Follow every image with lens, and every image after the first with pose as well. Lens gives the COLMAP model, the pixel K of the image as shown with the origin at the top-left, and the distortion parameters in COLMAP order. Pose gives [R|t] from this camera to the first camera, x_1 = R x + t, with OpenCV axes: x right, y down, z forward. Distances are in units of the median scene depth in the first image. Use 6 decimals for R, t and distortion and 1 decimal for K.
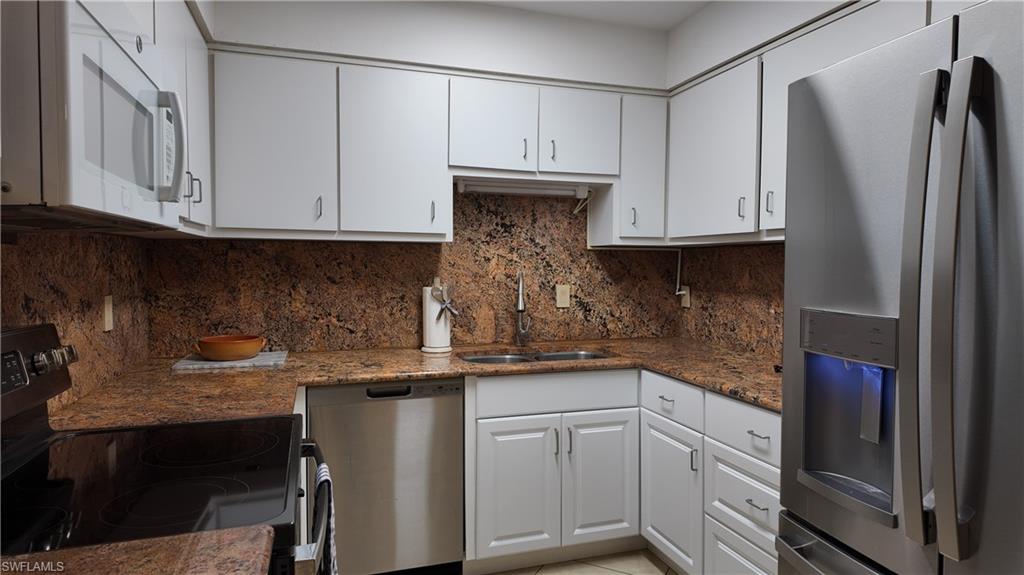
lens RADIAL K [[593.8, 0, 517.4], [0, 593.8, 286.0], [0, 0, 1]] dist [0.105455, -0.128969]
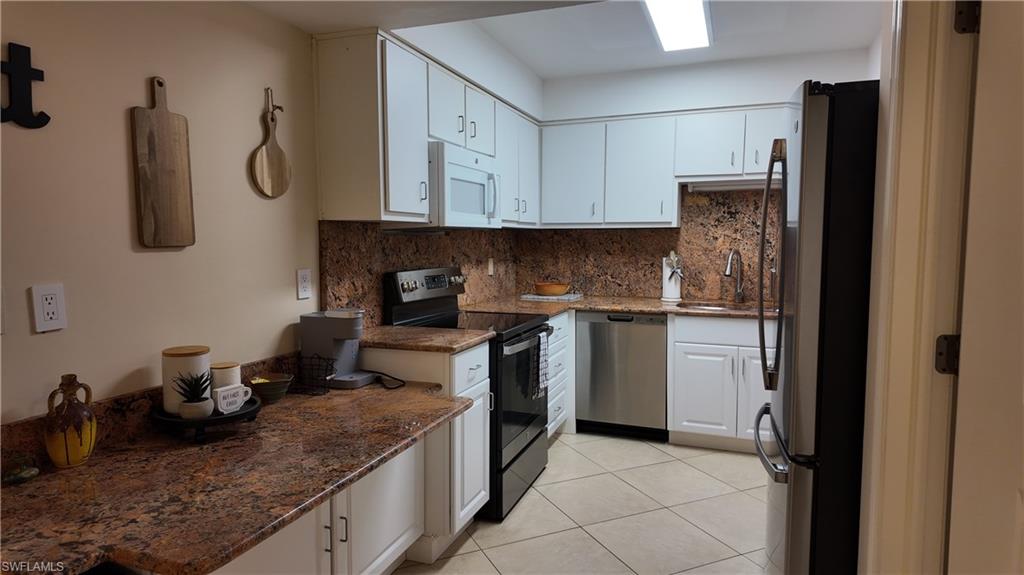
lens RADIAL K [[593.8, 0, 517.4], [0, 593.8, 286.0], [0, 0, 1]] dist [0.105455, -0.128969]
pose [[0.784185, 0.042187, -0.619091, 0.500124], [-0.018853, 0.998845, 0.044184, 0.014242], [0.620241, -0.022977, 0.784075, -0.414704]]
